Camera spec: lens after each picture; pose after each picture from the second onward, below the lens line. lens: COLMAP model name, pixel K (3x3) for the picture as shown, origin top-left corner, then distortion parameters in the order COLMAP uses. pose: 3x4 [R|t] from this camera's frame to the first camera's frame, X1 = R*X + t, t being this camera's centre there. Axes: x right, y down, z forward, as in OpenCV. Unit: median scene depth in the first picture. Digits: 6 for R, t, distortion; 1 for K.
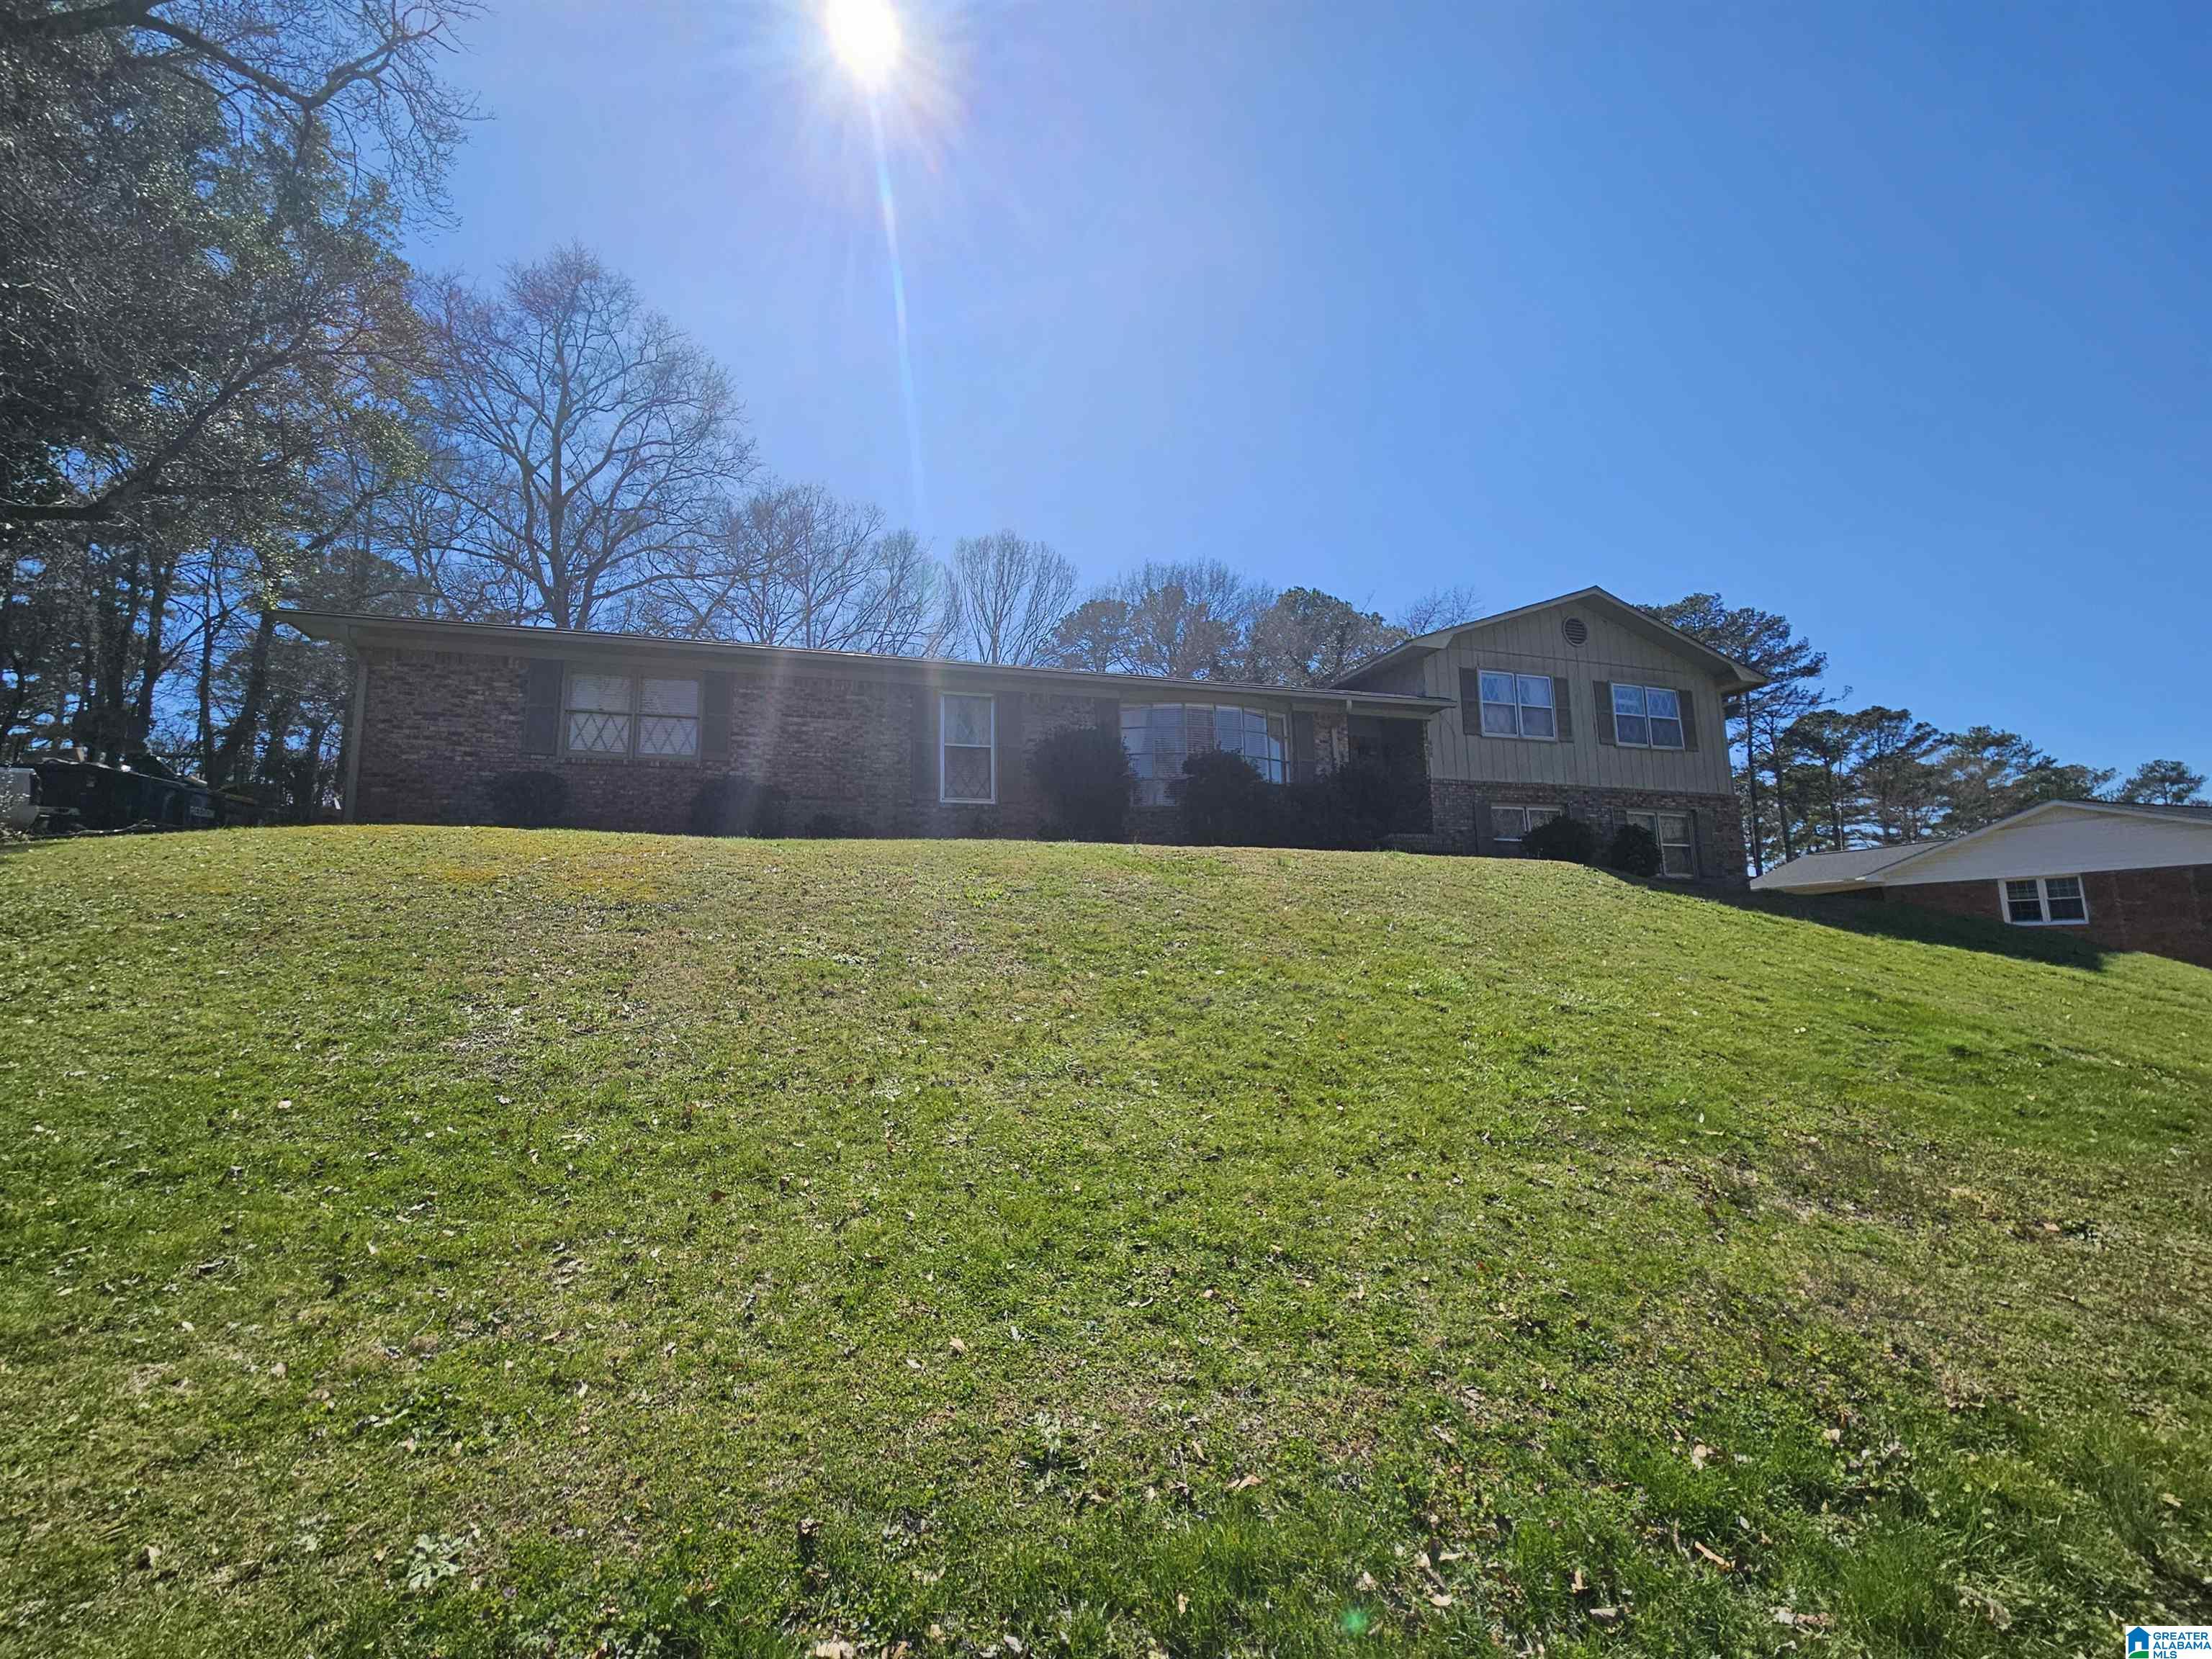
lens RADIAL K [[909.5, 0, 1106.3], [0, 909.5, 818.6], [0, 0, 1]] dist [0.000313, 0.000366]
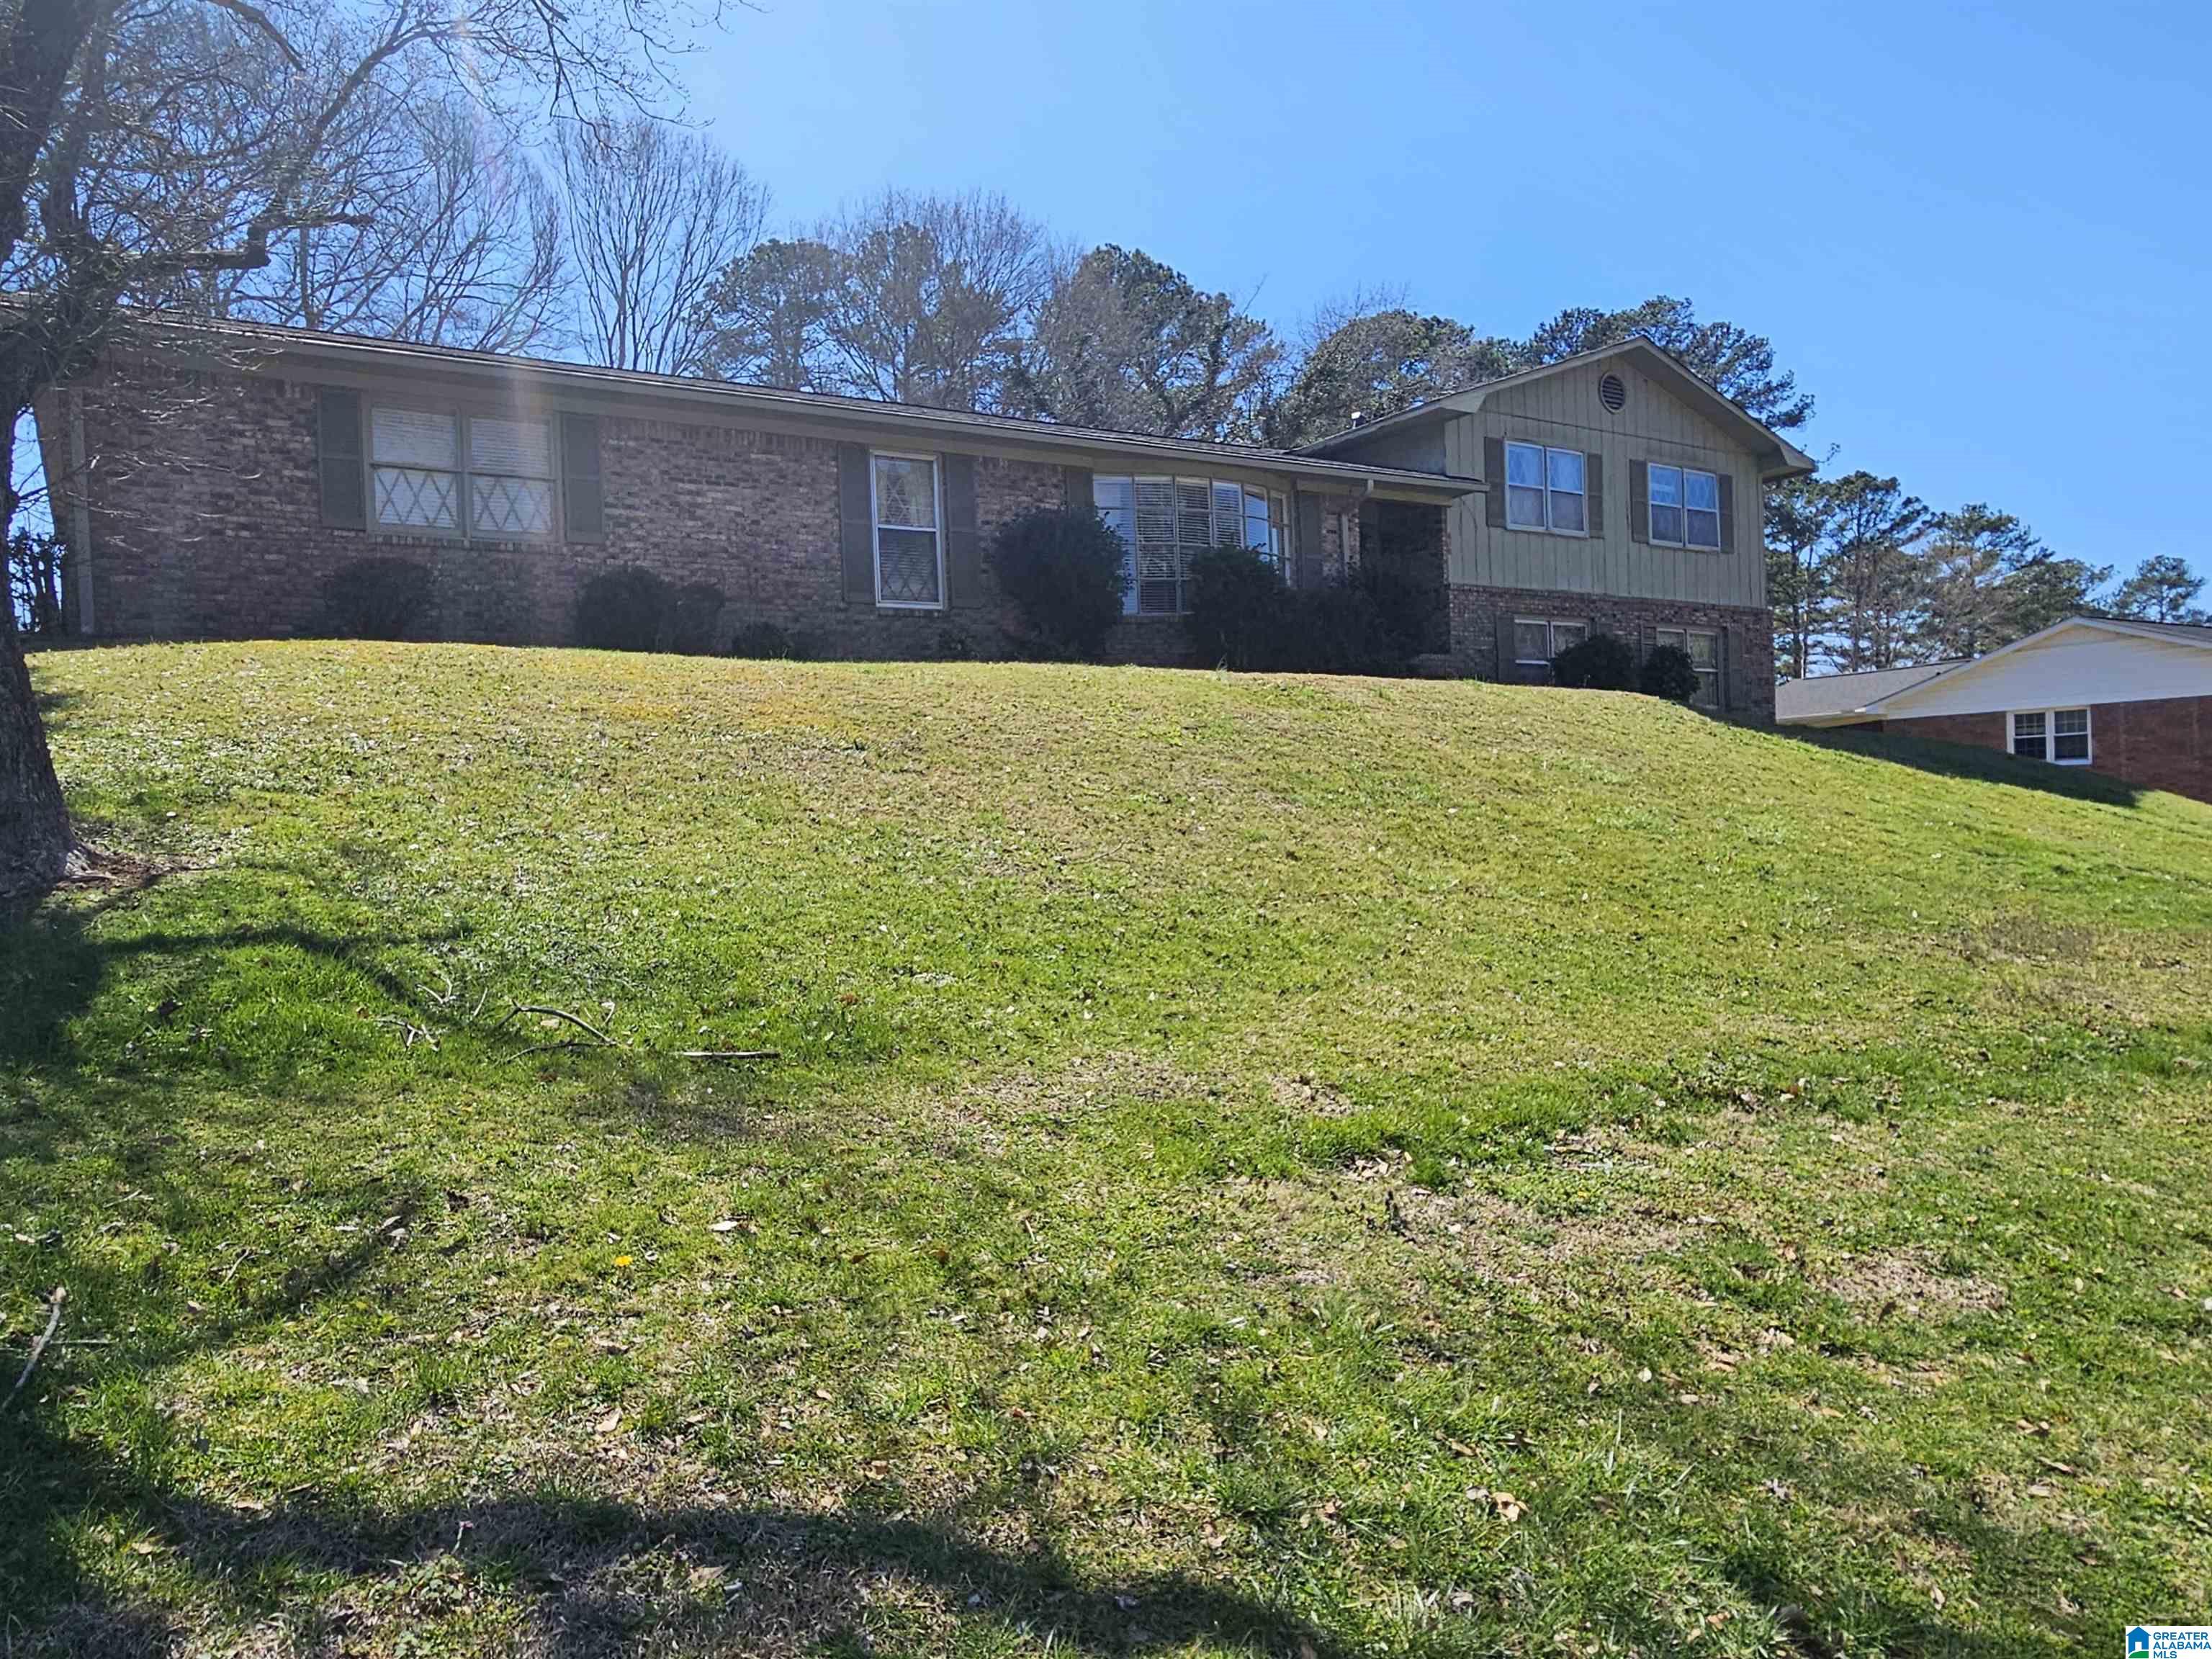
lens RADIAL K [[1453.6, 0, 1106.0], [0, 1453.6, 829.5], [0, 0, 1]] dist [0.004336, 0.001168]
pose [[0.970901, -0.017536, 0.238840, -0.184017], [-0.018559, 0.988807, 0.148044, -0.011229], [-0.238762, -0.148169, 0.959708, -0.127479]]
